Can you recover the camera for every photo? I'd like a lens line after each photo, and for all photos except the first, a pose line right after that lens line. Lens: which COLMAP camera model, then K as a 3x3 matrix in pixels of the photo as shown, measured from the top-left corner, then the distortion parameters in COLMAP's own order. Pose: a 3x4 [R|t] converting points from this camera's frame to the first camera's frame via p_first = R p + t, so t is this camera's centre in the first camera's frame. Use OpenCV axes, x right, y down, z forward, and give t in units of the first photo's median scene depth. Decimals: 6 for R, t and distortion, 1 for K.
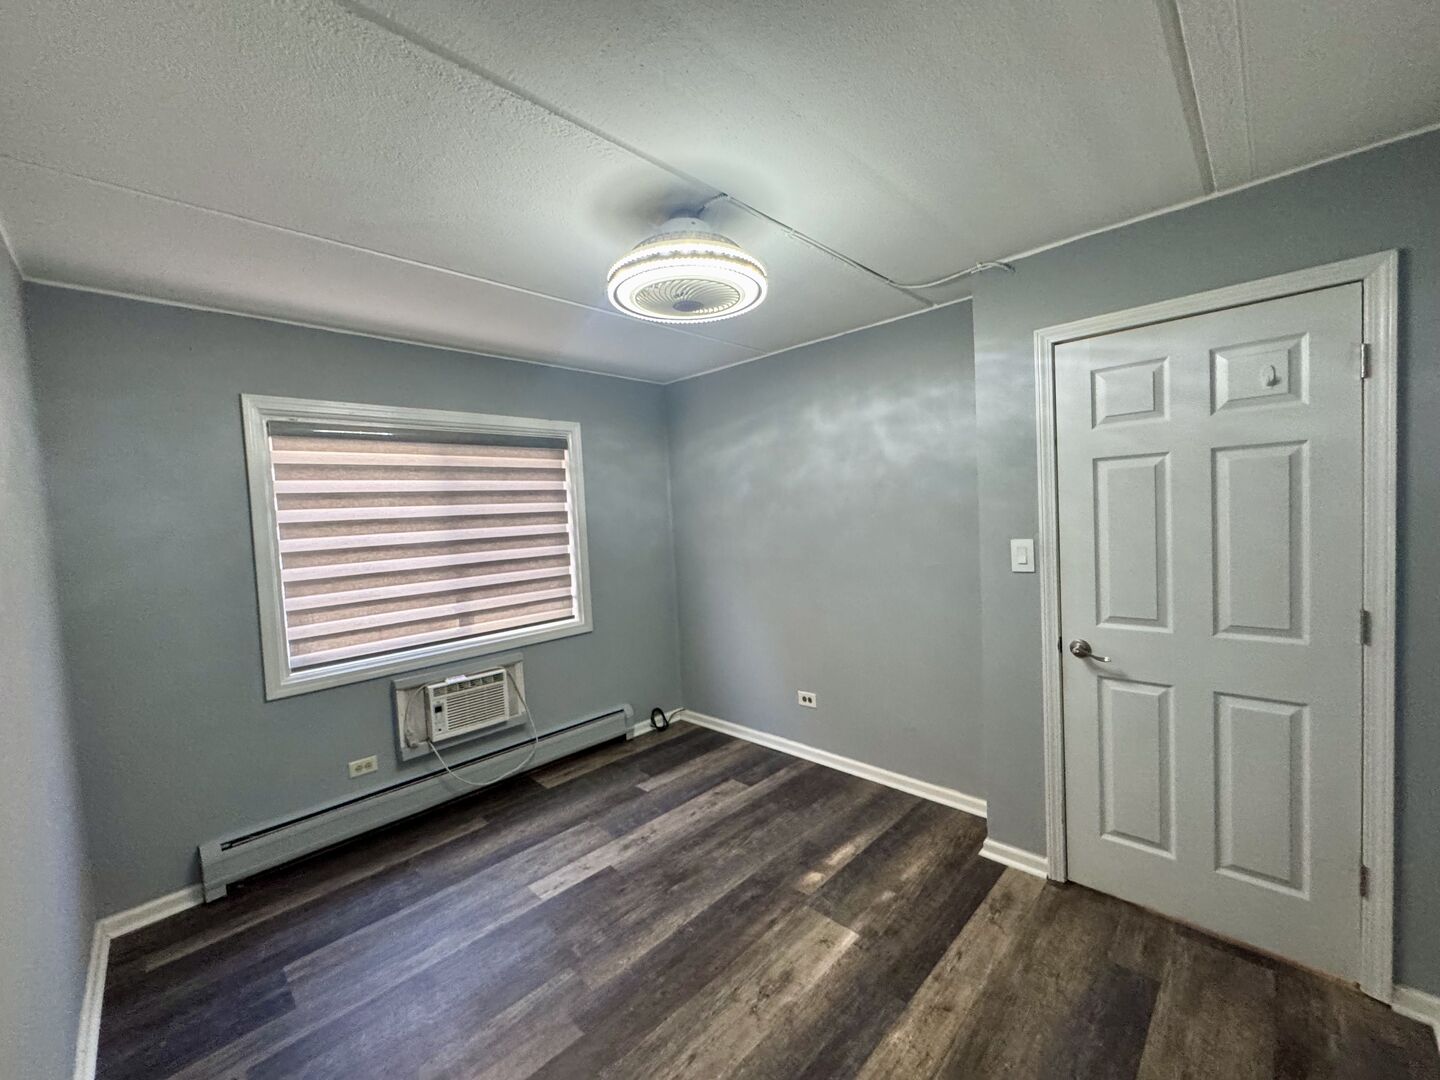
lens RADIAL K [[574.6, 0, 722.6], [0, 574.6, 538.3], [0, 0, 1]] dist [-0.004447, 0.000810]
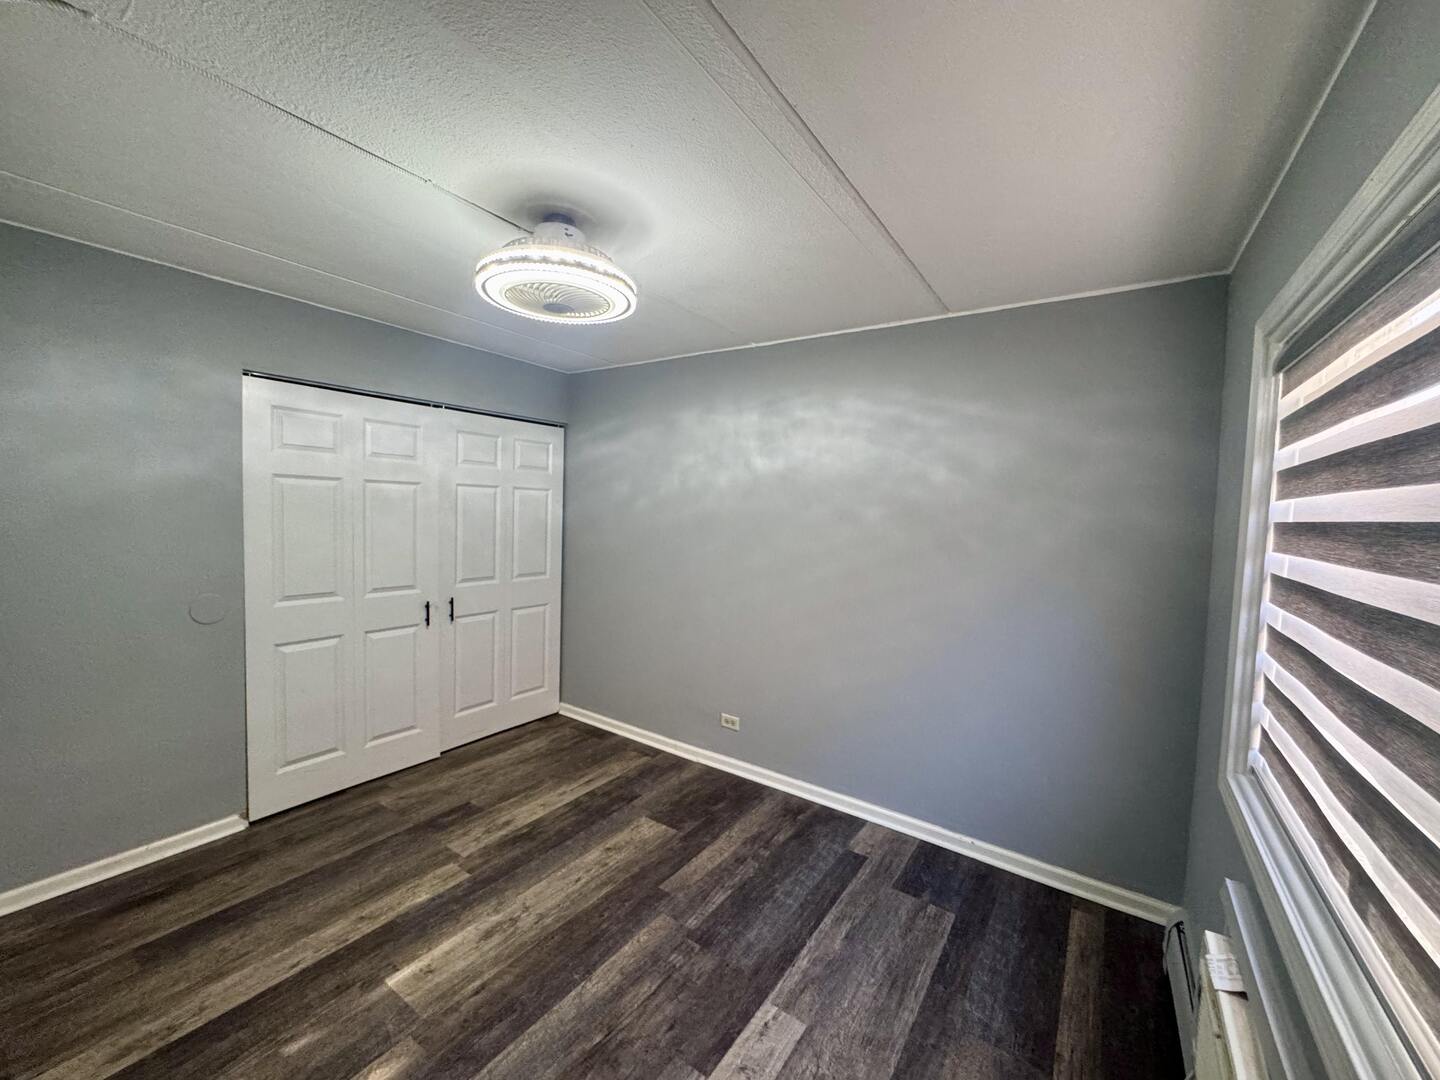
lens RADIAL K [[574.6, 0, 720.9], [0, 574.6, 538.8], [0, 0, 1]] dist [-0.004447, 0.000810]
pose [[-0.985032, 0.022882, -0.170848, -0.152013], [0.003928, 0.993872, 0.110465, -0.101993], [0.172328, 0.108140, -0.979086, 1.993720]]
